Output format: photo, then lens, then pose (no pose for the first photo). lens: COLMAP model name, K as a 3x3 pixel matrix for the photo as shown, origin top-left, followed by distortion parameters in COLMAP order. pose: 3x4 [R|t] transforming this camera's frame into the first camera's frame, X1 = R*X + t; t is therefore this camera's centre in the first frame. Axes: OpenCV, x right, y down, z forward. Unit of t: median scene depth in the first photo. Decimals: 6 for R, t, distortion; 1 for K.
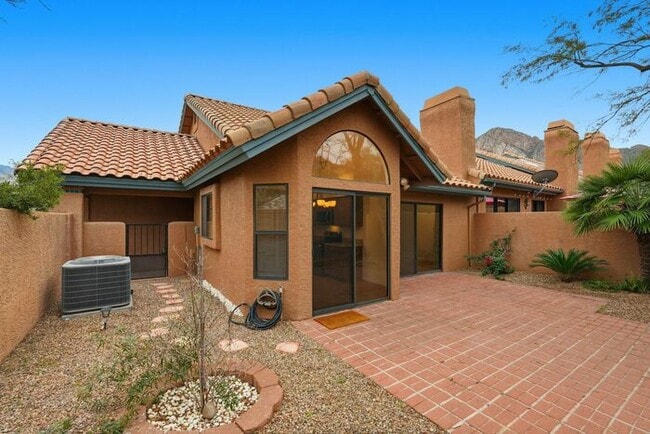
lens RADIAL K [[287.7, 0, 325.6], [0, 287.7, 218.5], [0, 0, 1]] dist [-0.002598, 0.000467]
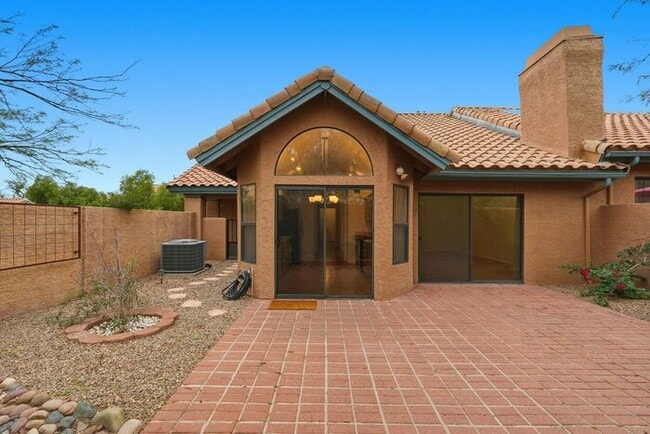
lens RADIAL K [[287.7, 0, 325.0], [0, 287.7, 218.1], [0, 0, 1]] dist [-0.002598, 0.000467]
pose [[0.827751, -0.000835, -0.561095, 0.703353], [-0.000584, 0.999997, -0.002350, 0.024814], [0.561095, 0.002273, 0.827748, 0.157317]]
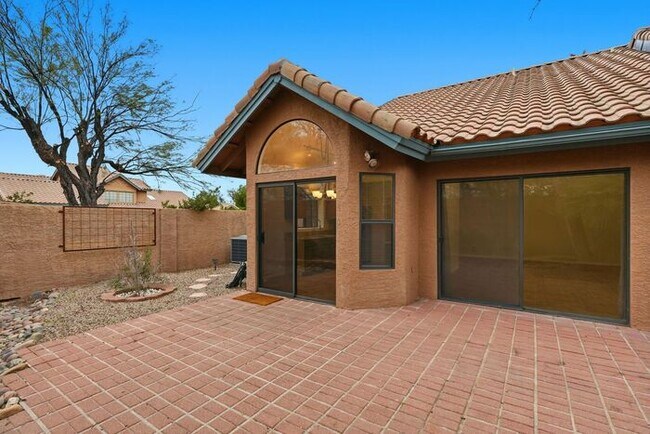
lens RADIAL K [[314.6, 0, 323.9], [0, 314.6, 218.4], [0, 0, 1]] dist [0.000210, -0.000202]
pose [[0.367563, -0.002578, -0.929995, 1.186288], [0.006728, 0.999977, -0.000113, 0.037204], [0.929974, -0.006215, 0.367572, 0.725928]]
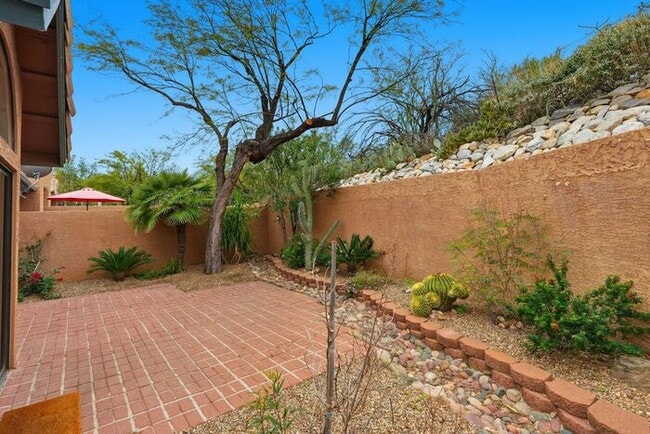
lens RADIAL K [[314.6, 0, 328.1], [0, 314.6, 210.5], [0, 0, 1]] dist [0.000210, -0.000202]
pose [[-0.079002, 0.011873, 0.996804, -0.469973], [0.028257, 0.999554, -0.009666, 0.009890], [-0.996474, 0.027403, -0.079302, 0.507812]]
